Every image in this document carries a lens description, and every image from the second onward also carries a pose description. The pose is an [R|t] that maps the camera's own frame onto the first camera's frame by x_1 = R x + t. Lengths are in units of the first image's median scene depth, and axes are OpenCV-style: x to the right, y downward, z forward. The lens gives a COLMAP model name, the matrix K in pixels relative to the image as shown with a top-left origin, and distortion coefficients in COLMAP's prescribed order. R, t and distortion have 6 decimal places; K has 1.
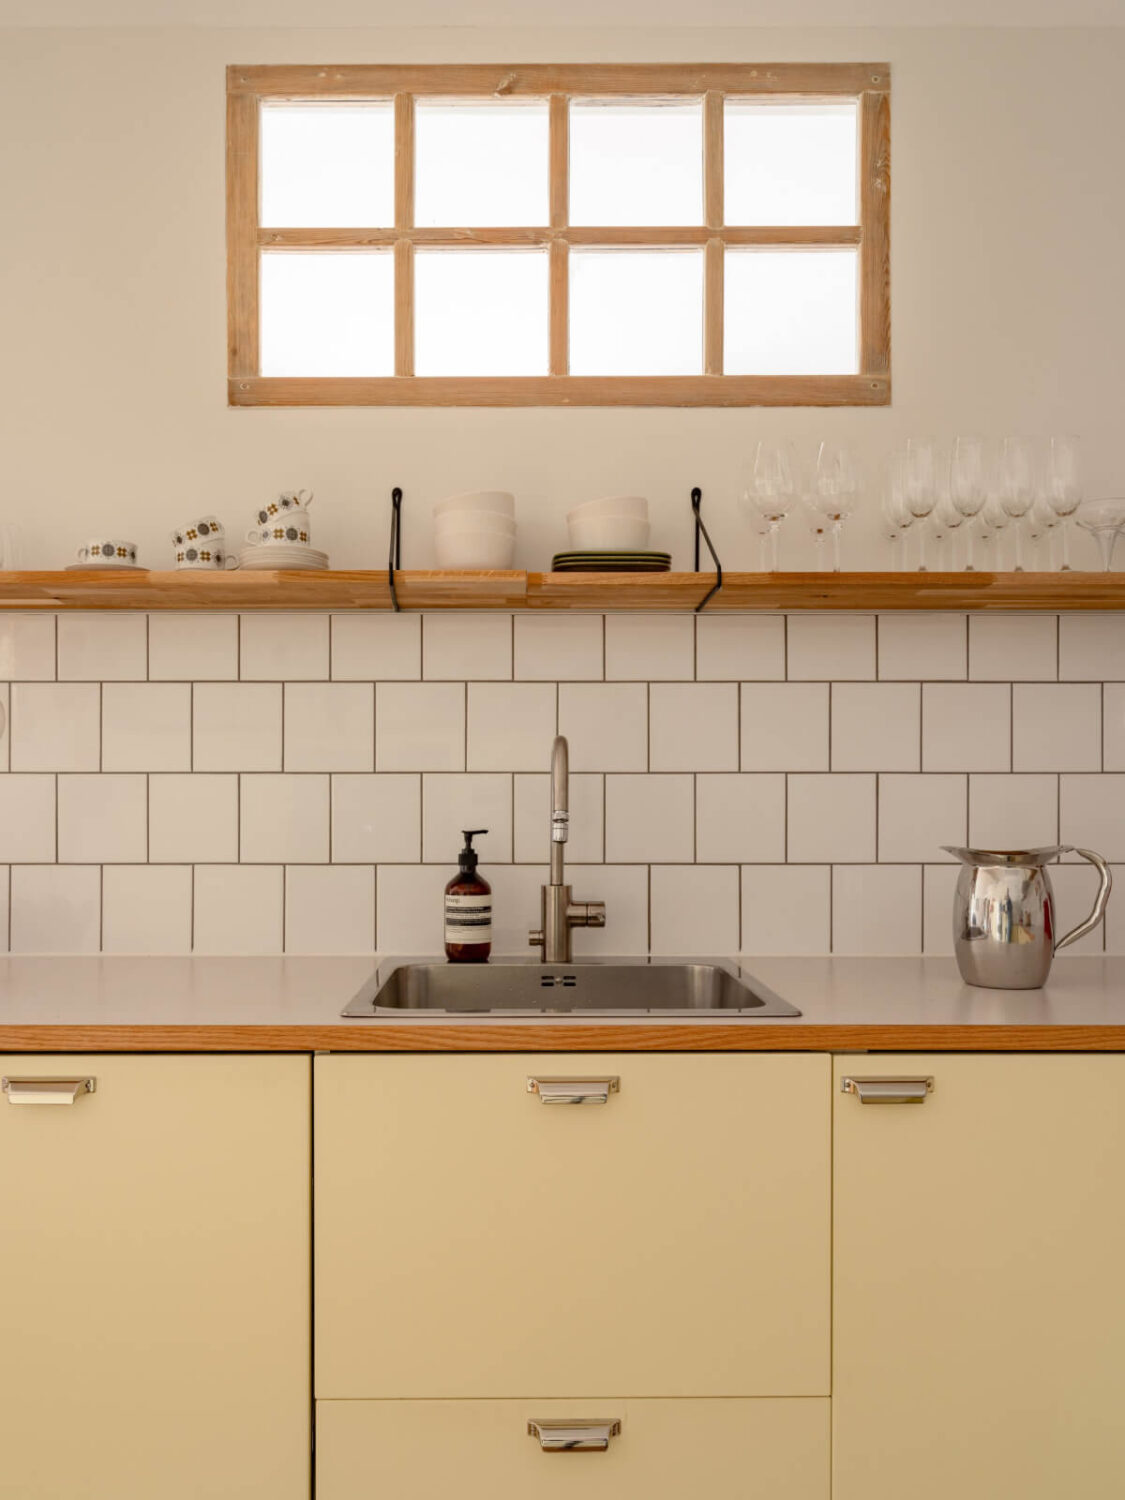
lens RADIAL K [[1281.5, 0, 567.0], [0, 1281.5, 809.9], [0, 0, 1]] dist [-0.004345, 0.018925]
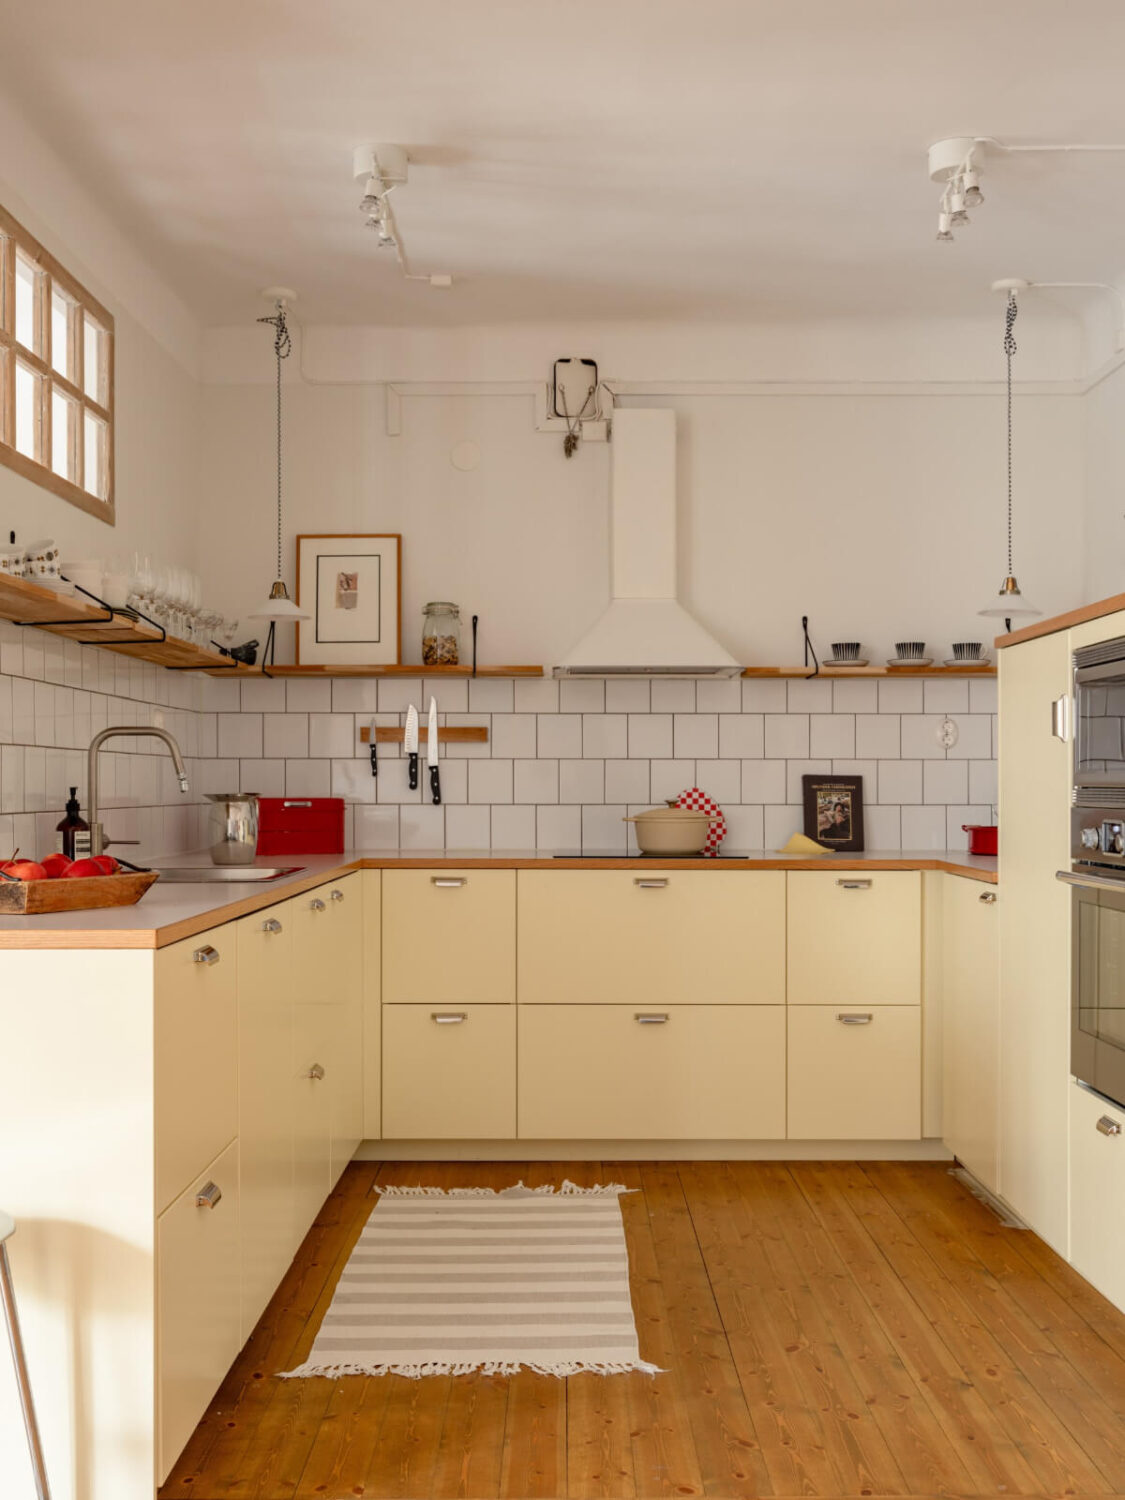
lens RADIAL K [[1627.0, 0, 595.5], [0, 1627.0, 785.6], [0, 0, 1]] dist [-0.000284, 0.000000]
pose [[0.000885, -0.000112, 1.000000, -1.897232], [0.003160, 0.999995, 0.000109, 0.015850], [-0.999995, 0.003160, 0.000885, 0.406293]]
